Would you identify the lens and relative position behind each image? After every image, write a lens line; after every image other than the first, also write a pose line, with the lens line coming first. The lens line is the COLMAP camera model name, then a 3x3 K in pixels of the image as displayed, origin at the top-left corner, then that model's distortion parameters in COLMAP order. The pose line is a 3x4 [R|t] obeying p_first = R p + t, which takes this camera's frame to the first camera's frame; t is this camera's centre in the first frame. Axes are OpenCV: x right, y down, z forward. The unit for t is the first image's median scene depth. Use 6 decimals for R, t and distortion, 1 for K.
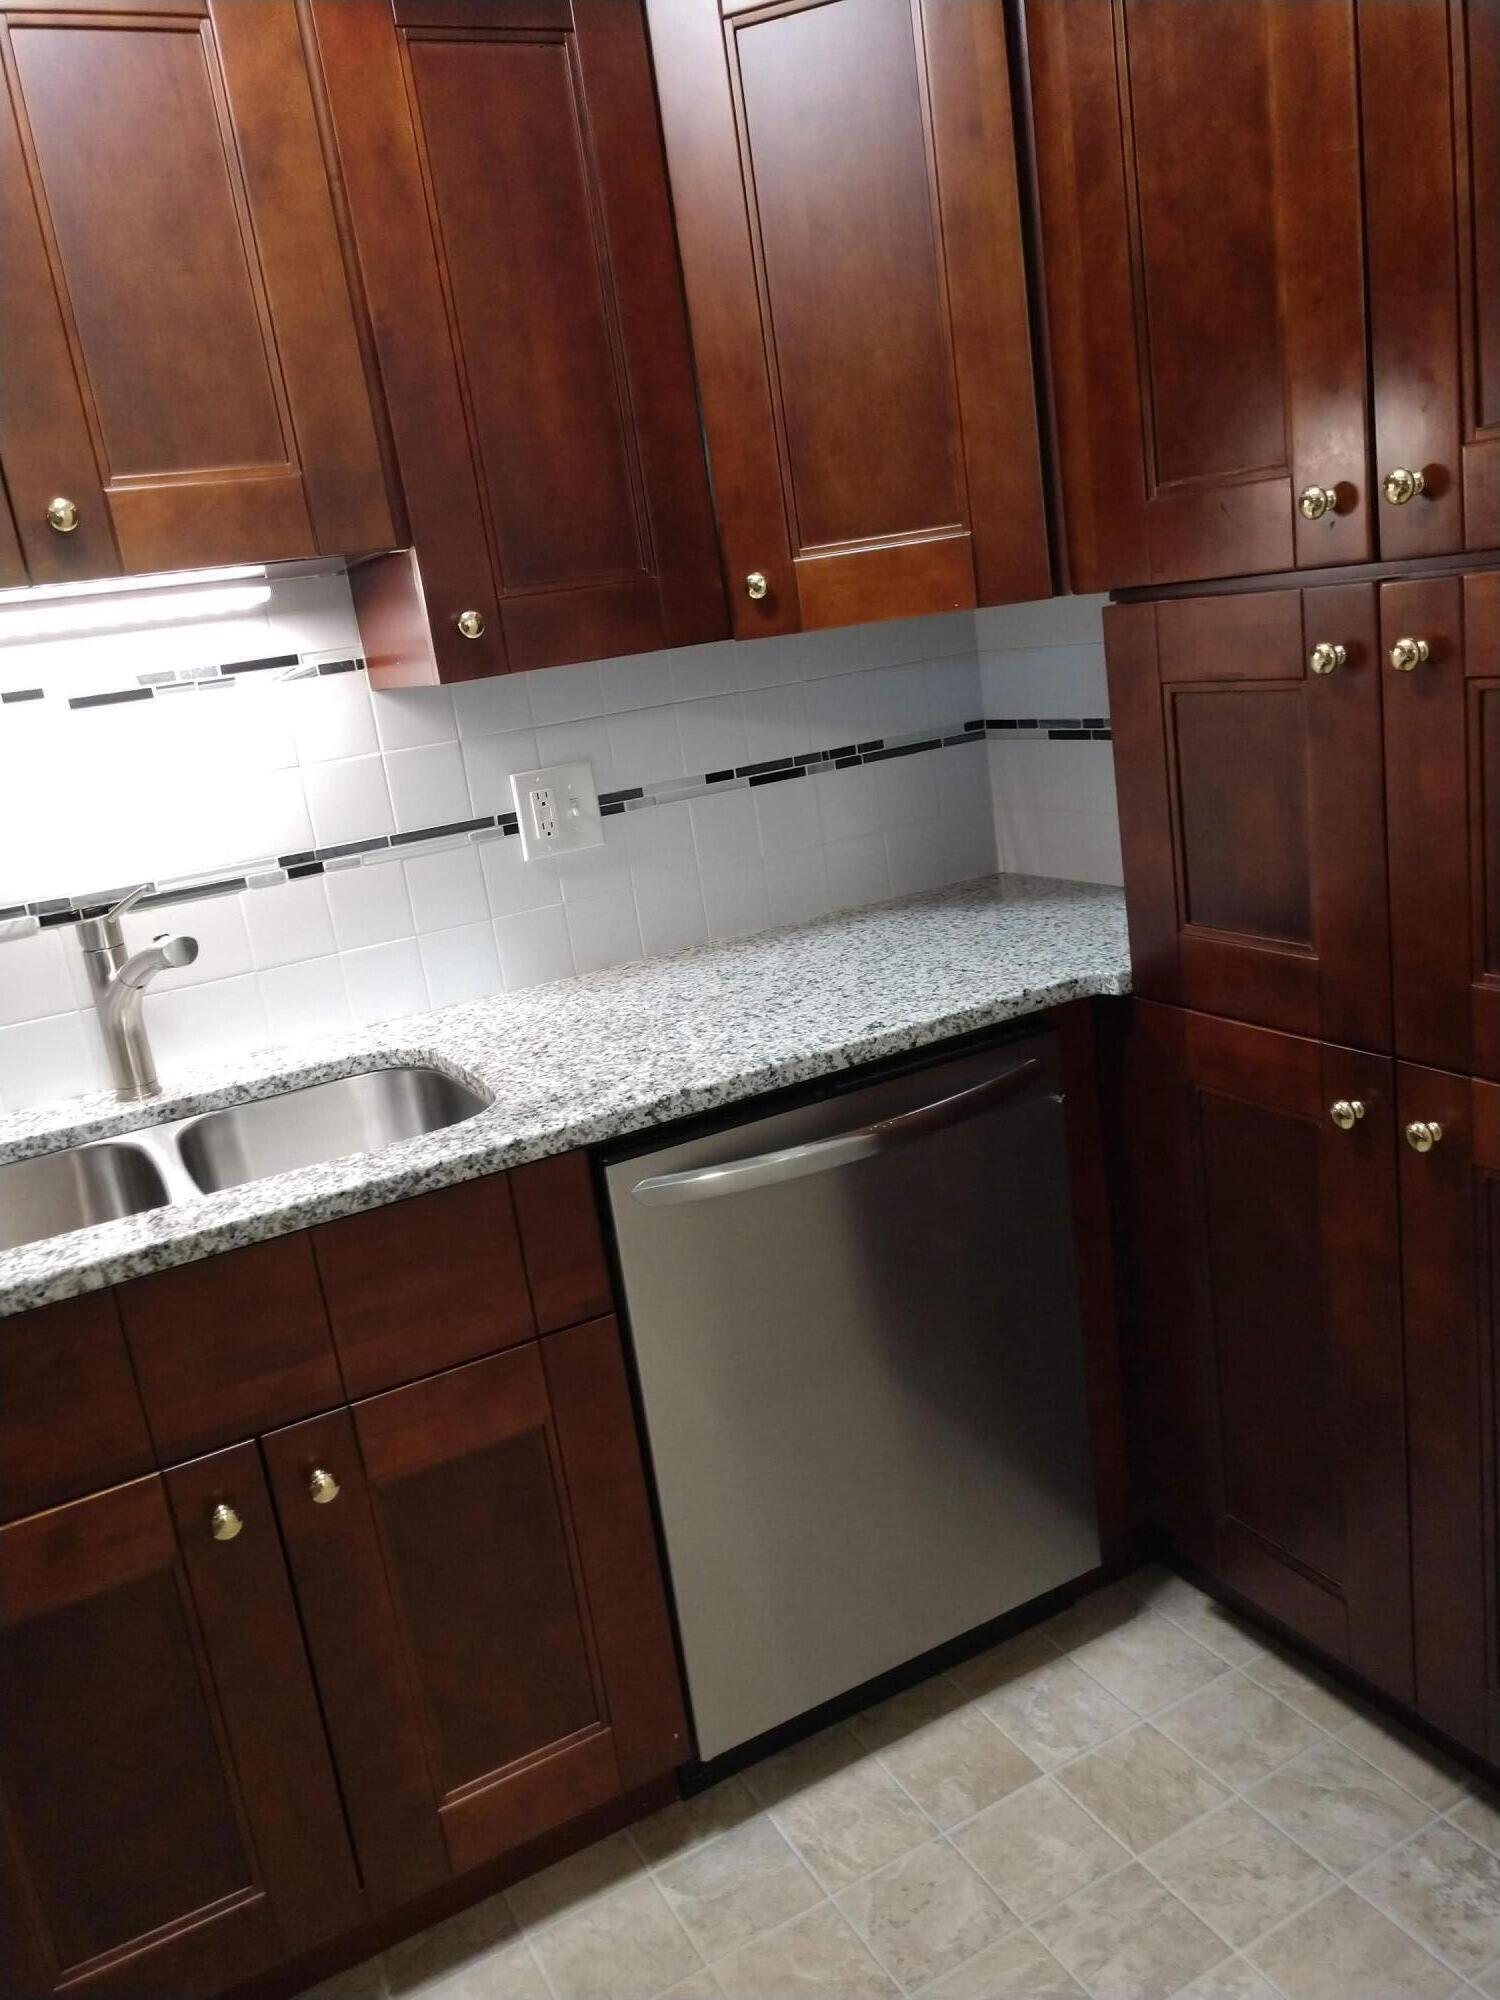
lens RADIAL K [[1541.9, 0, 749.4], [0, 1541.9, 1007.5], [0, 0, 1]] dist [0.029251, 0.002620]
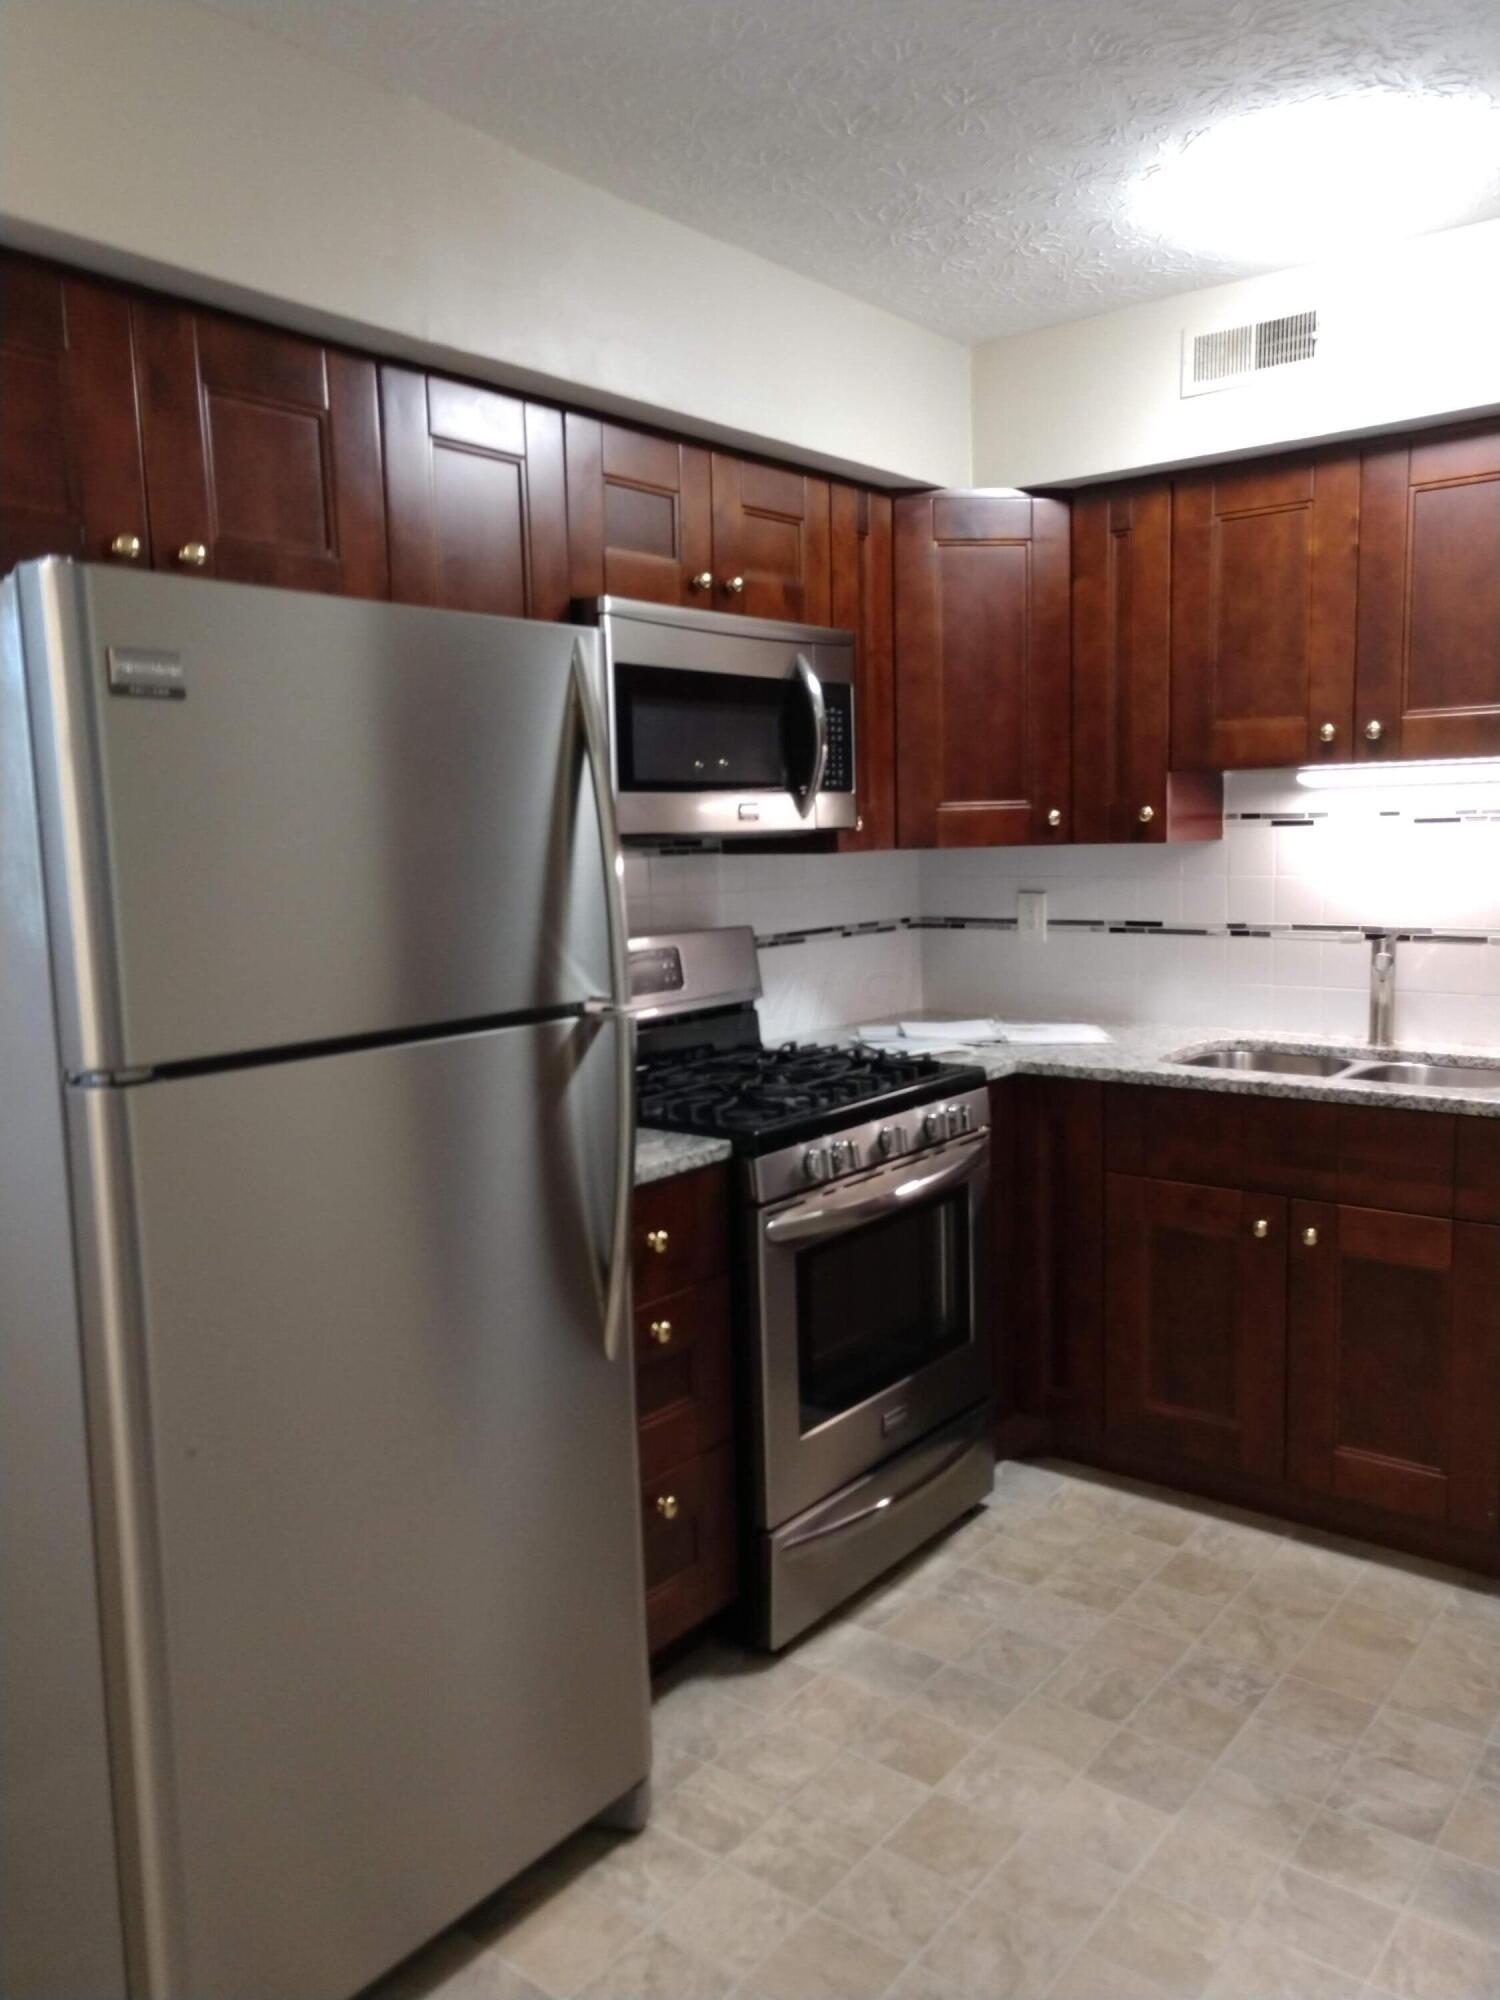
lens RADIAL K [[1541.9, 0, 749.4], [0, 1541.9, 1007.5], [0, 0, 1]] dist [0.029251, 0.002620]
pose [[0.414501, 0.236317, -0.878831, 0.981466], [-0.260664, 0.956065, 0.134143, -0.036939], [0.871919, 0.173477, 0.457889, -0.497651]]
